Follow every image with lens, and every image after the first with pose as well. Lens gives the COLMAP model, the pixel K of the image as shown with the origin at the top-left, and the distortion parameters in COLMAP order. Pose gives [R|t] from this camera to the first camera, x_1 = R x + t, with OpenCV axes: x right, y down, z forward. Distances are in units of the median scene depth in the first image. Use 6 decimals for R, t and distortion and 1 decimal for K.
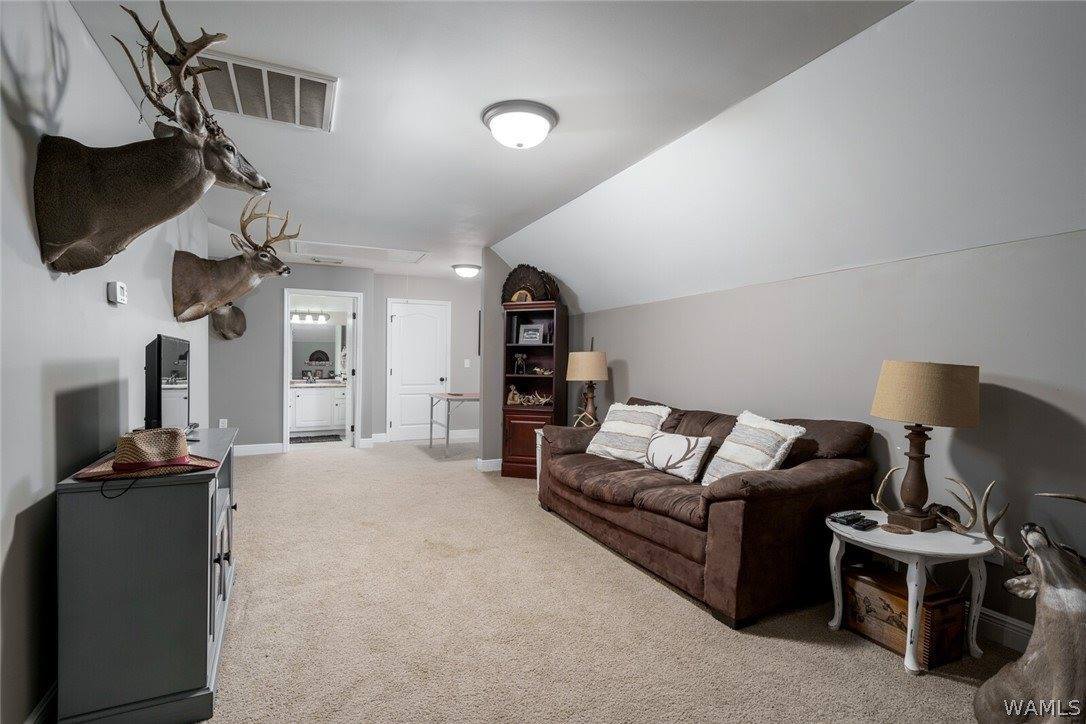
lens RADIAL K [[527.5, 0, 543.0], [0, 527.5, 362.0], [0, 0, 1]] dist [-0.000100, -0.000019]
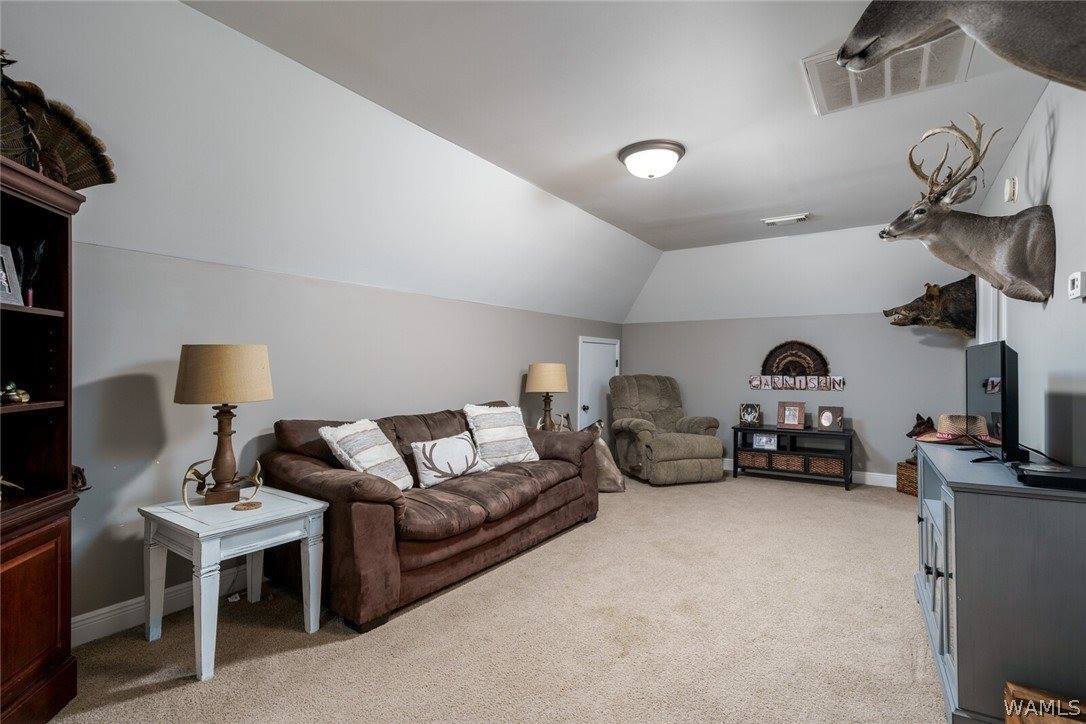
lens RADIAL K [[536.4, 0, 531.9], [0, 536.4, 358.5], [0, 0, 1]] dist [0.002098, -0.000041]
pose [[-0.513222, 0.005135, 0.858241, -0.728427], [-0.004022, 0.999957, -0.008389, -0.004363], [-0.858246, -0.007757, -0.513179, 1.453048]]
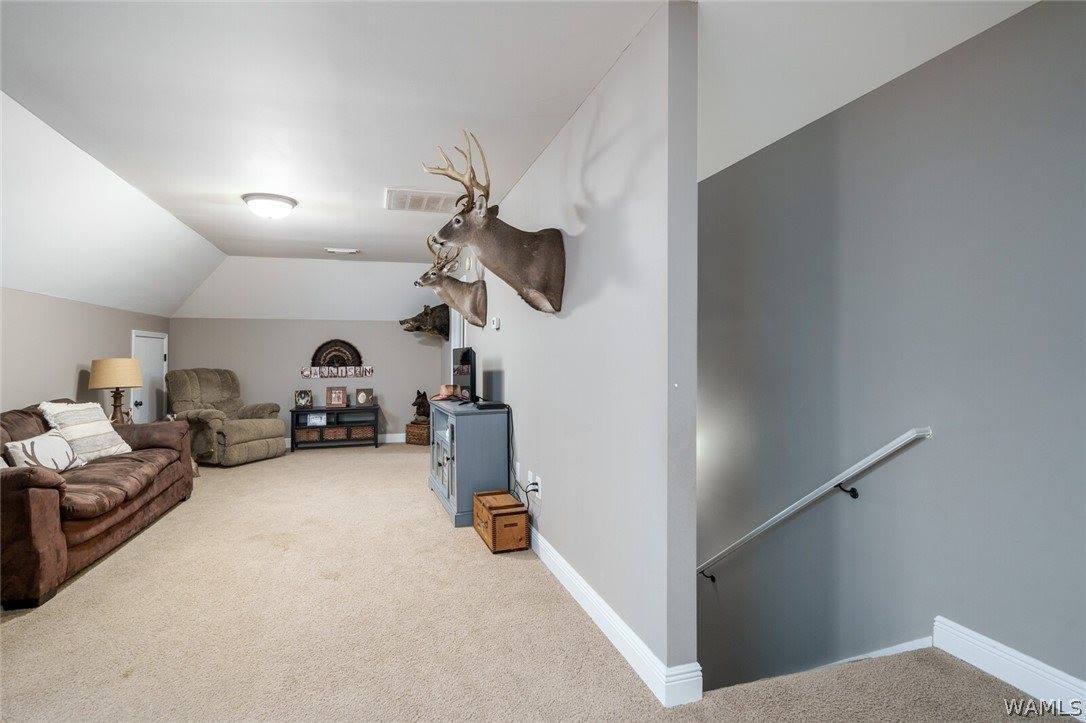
lens RADIAL K [[536.4, 0, 531.9], [0, 536.4, 358.0], [0, 0, 1]] dist [0.002098, -0.000041]
pose [[-0.987002, 0.000536, 0.160709, -0.831635], [0.001046, 0.999995, 0.003087, -0.008040], [-0.160706, 0.003215, -0.986997, 1.920329]]
